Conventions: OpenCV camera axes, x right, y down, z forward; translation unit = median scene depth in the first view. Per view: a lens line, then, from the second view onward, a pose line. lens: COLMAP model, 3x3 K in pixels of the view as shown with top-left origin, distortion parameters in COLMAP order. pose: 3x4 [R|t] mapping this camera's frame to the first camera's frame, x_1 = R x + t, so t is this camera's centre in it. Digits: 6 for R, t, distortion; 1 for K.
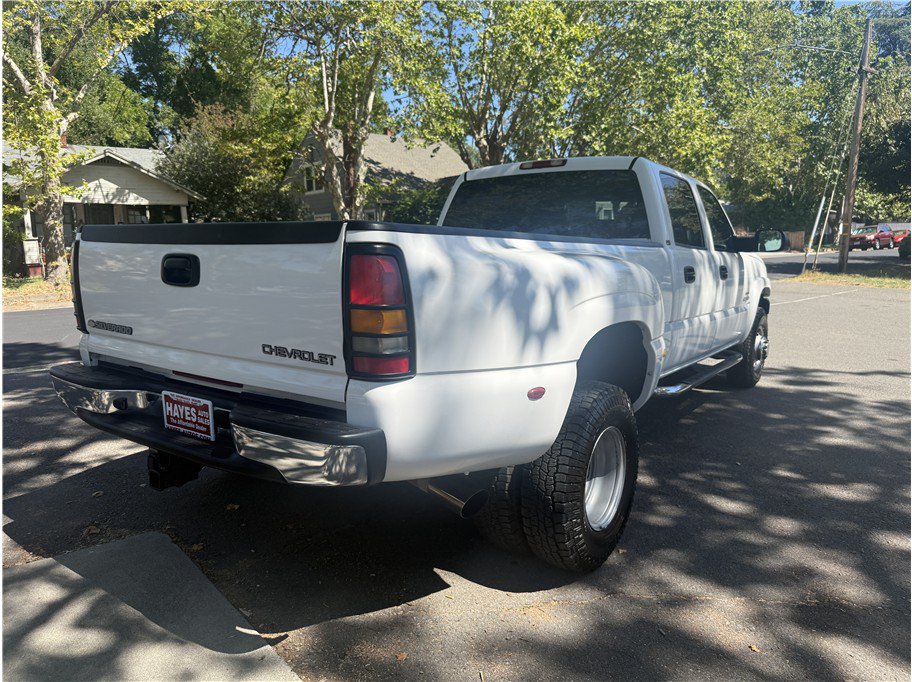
lens RADIAL K [[635.1, 0, 460.1], [0, 635.1, 335.3], [0, 0, 1]] dist [0.059096, -0.086404]
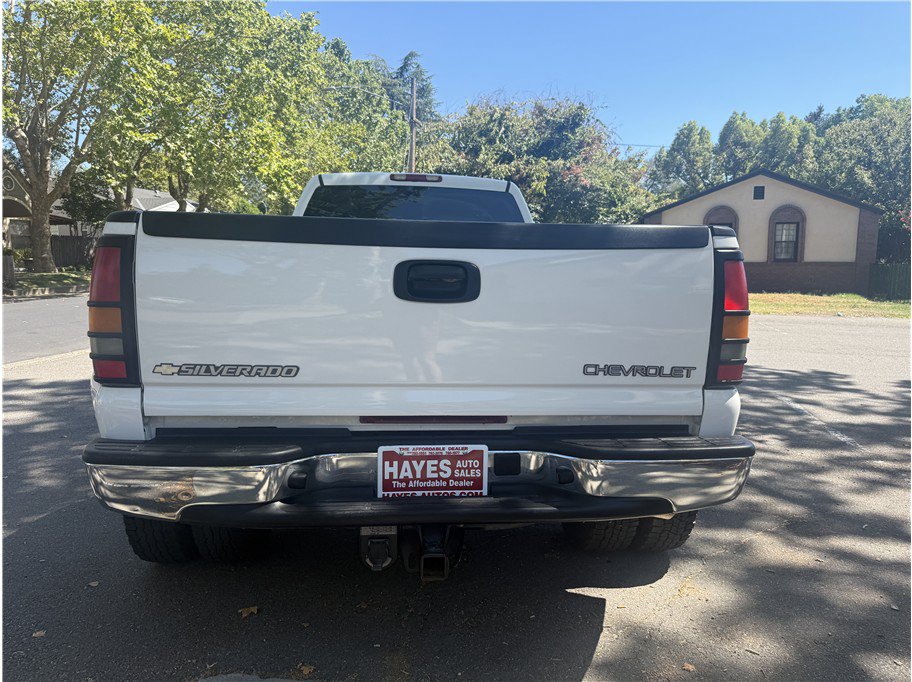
lens RADIAL K [[635.1, 0, 460.1], [0, 635.1, 335.3], [0, 0, 1]] dist [0.059096, -0.086404]
pose [[0.769788, -0.057510, 0.635703, -0.862660], [0.076205, 0.997090, -0.002075, -0.032166], [-0.633734, 0.050042, 0.771931, 0.382861]]
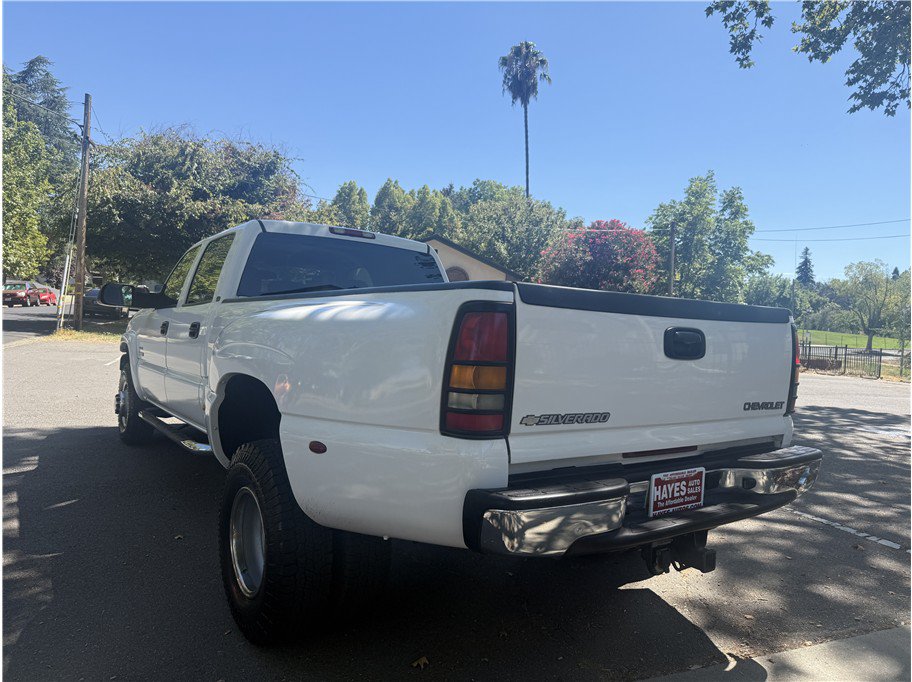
lens RADIAL K [[633.9, 0, 456.0], [0, 633.9, 341.0], [0, 0, 1]] dist [0.004037, -0.028888]
pose [[0.335763, -0.010201, 0.941891, -1.424072], [0.083734, 0.996306, -0.019059, -0.110653], [-0.938217, 0.085267, 0.335377, 0.962738]]
